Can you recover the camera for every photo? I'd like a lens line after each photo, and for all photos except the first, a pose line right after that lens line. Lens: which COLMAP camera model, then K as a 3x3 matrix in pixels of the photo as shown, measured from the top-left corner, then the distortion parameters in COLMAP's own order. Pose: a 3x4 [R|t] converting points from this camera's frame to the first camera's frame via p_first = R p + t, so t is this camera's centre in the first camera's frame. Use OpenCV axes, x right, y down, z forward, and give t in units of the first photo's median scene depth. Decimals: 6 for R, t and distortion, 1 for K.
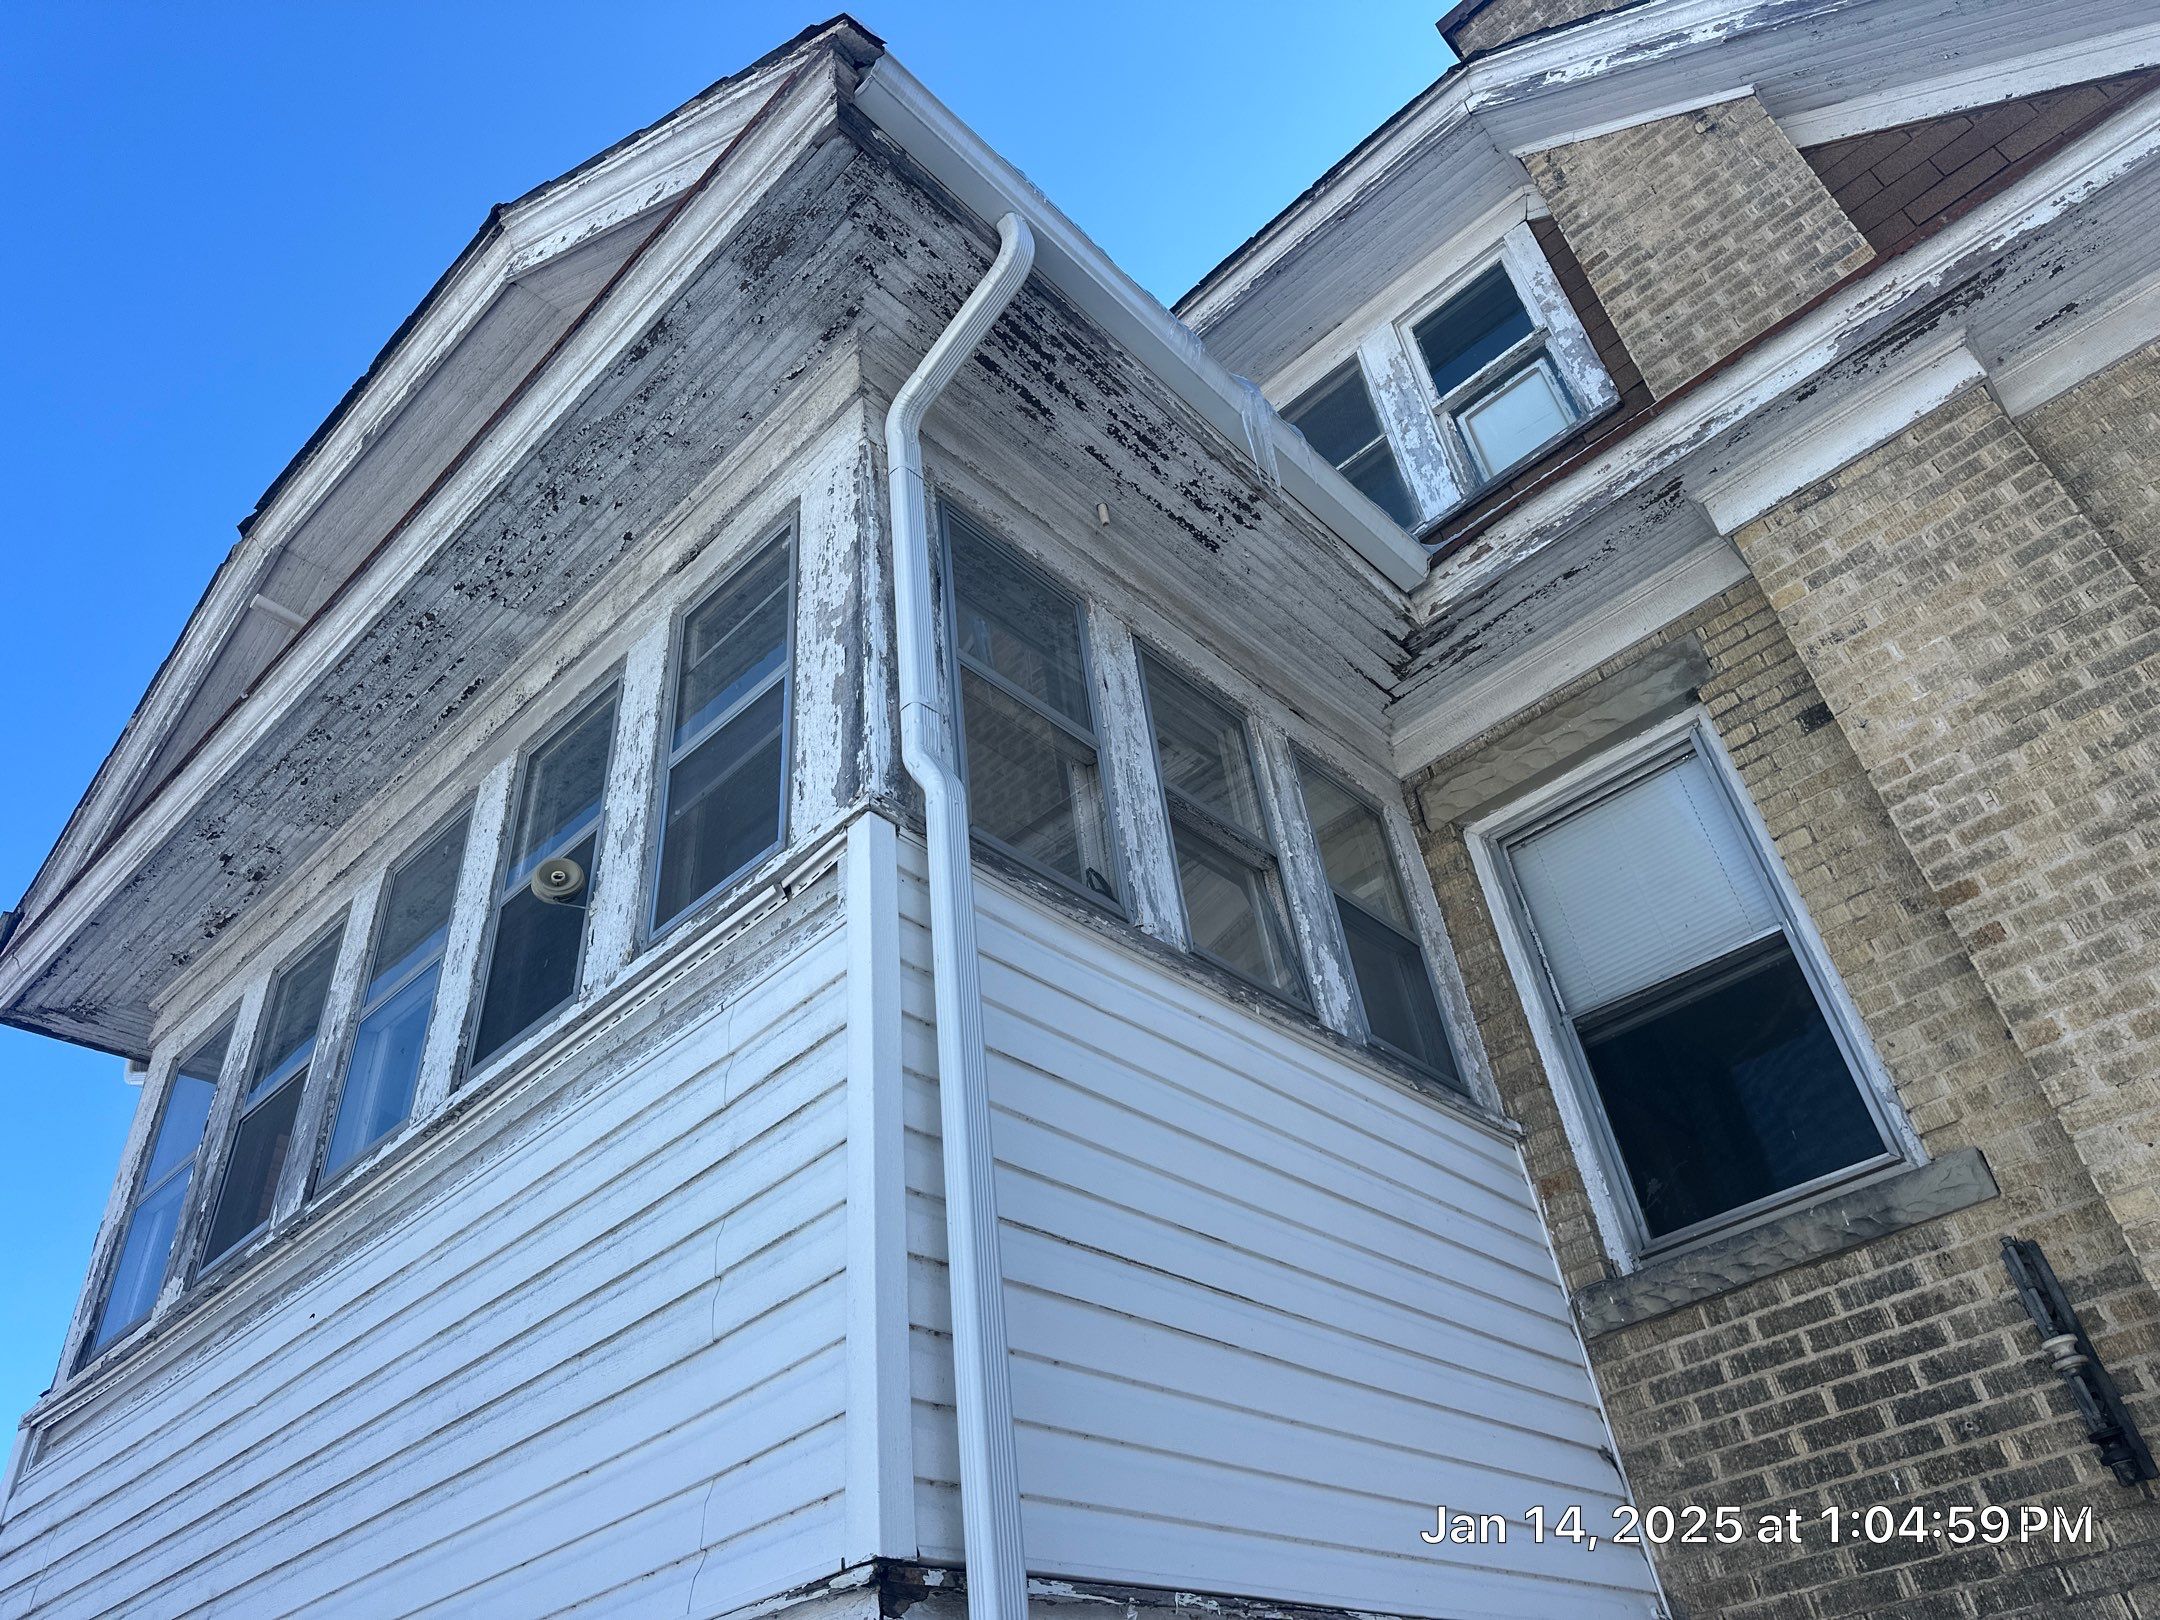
lens RADIAL K [[1518.5, 0, 1086.8], [0, 1518.5, 802.2], [0, 0, 1]] dist [0.043150, -0.053477]
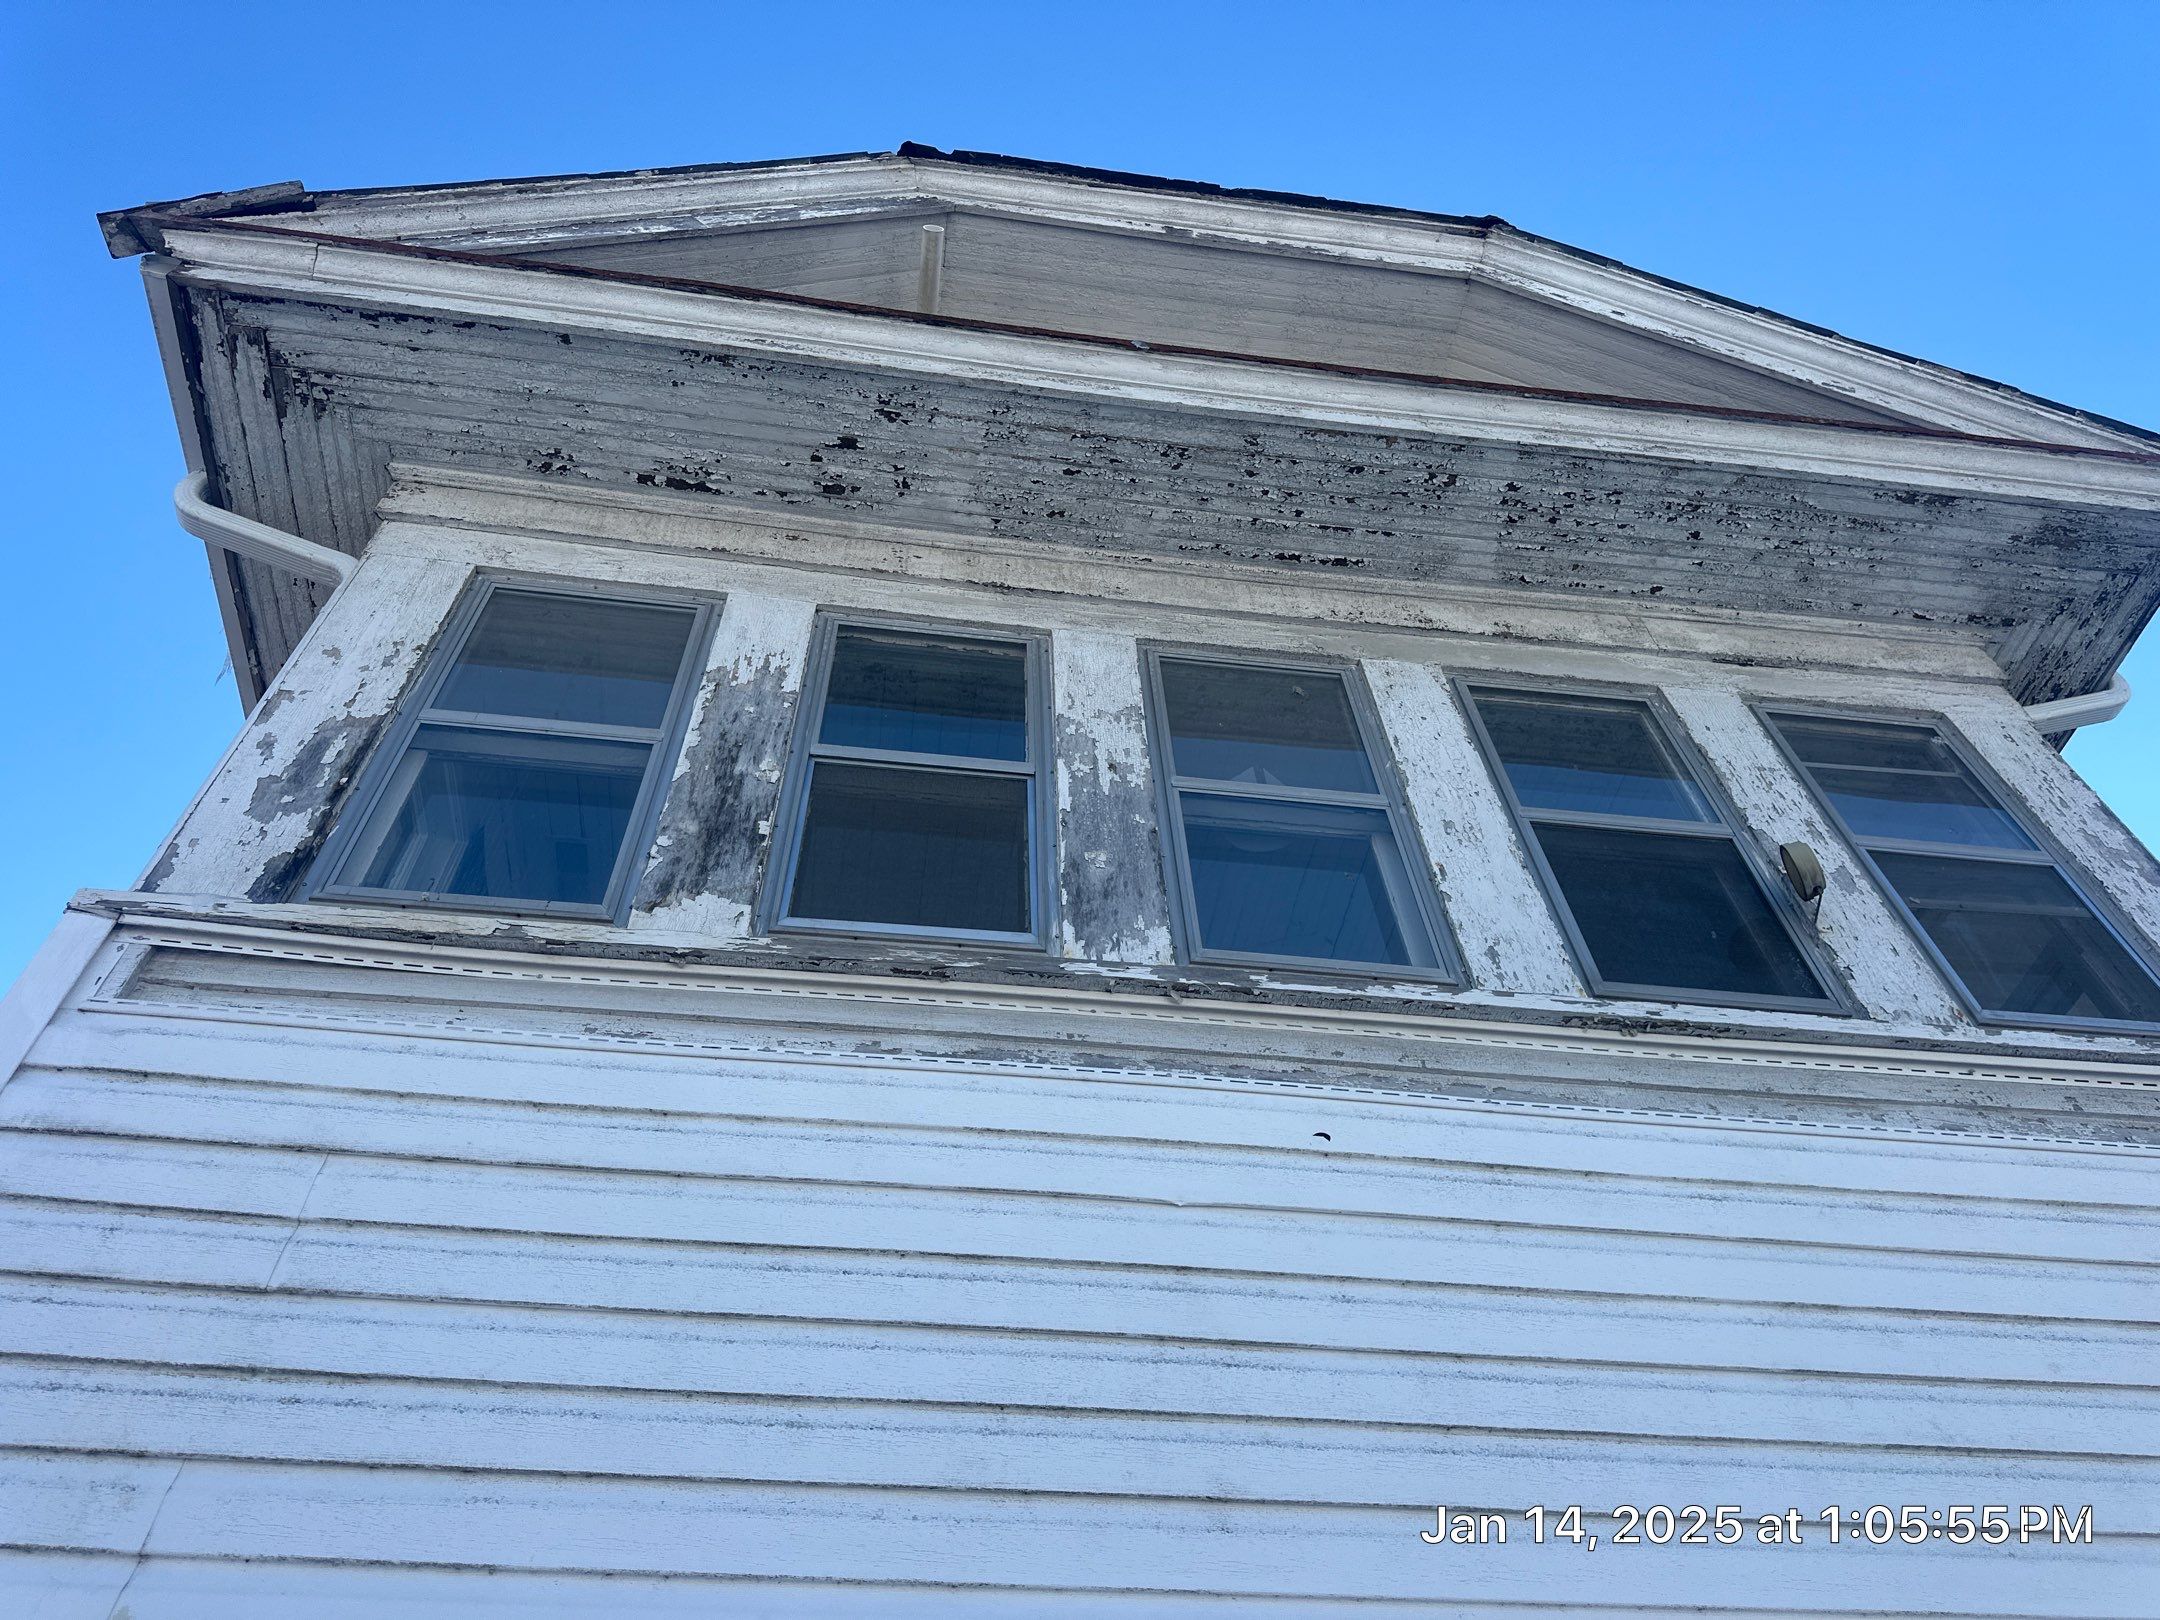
lens RADIAL K [[1491.8, 0, 1072.8], [0, 1491.8, 815.4], [0, 0, 1]] dist [0.092061, -0.123111]
pose [[0.637313, 0.654299, 0.407094, -0.803425], [-0.508454, 0.754004, -0.415875, 0.481025], [-0.579057, 0.058054, 0.813217, 0.474014]]
